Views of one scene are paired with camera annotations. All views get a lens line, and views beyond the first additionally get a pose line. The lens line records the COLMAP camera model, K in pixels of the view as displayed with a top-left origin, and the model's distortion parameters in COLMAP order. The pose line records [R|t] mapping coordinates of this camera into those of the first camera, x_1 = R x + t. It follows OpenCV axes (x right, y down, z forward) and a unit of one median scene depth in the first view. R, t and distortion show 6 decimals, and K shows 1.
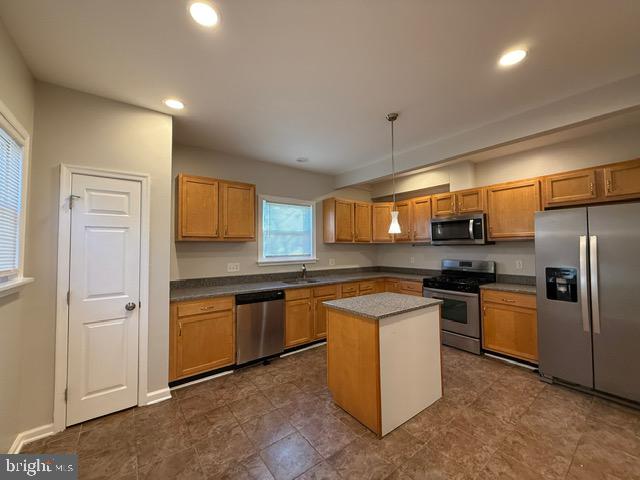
lens RADIAL K [[256.9, 0, 318.1], [0, 256.9, 238.1], [0, 0, 1]] dist [0.003133, 0.000047]
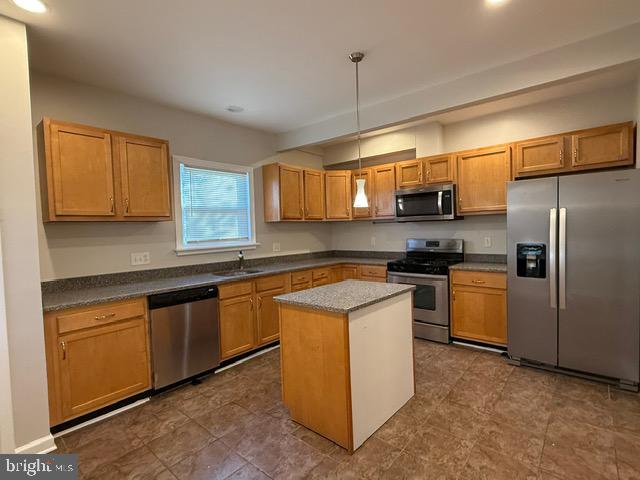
lens RADIAL K [[321.5, 0, 319.3], [0, 321.5, 239.2], [0, 0, 1]] dist [0.006971, -0.003182]
pose [[0.976678, -0.029964, 0.212609, -0.057342], [0.015841, 0.997572, 0.067824, 0.014308], [-0.214125, -0.062874, 0.974781, 0.046720]]
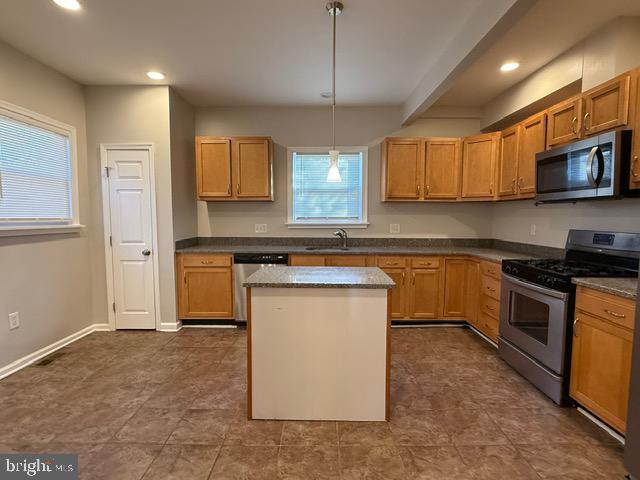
lens RADIAL K [[321.5, 0, 317.0], [0, 321.5, 237.8], [0, 0, 1]] dist [0.006971, -0.003182]
pose [[0.787620, 0.051176, -0.614032, 0.992692], [0.015780, 0.994543, 0.103130, 0.049612], [0.615959, -0.090917, 0.782514, 0.313947]]
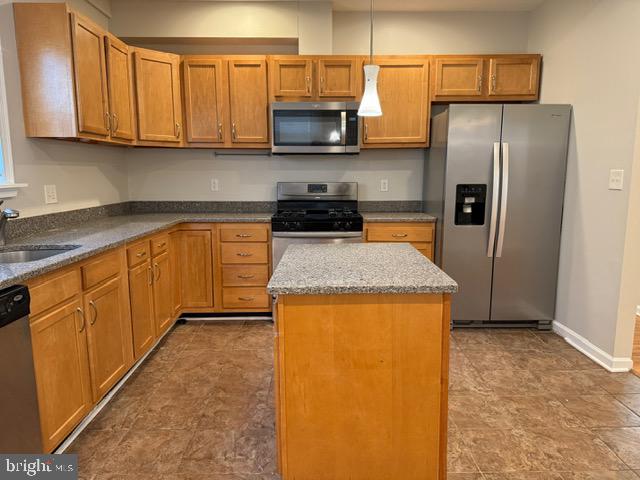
lens RADIAL K [[456.1, 0, 322.0], [0, 456.1, 244.0], [0, 0, 1]] dist [0.032296, -0.033994]
pose [[0.594443, -0.122508, 0.794751, -0.541814], [-0.030548, 0.984173, 0.174556, 0.085258], [-0.803558, -0.128041, 0.581292, 0.675897]]
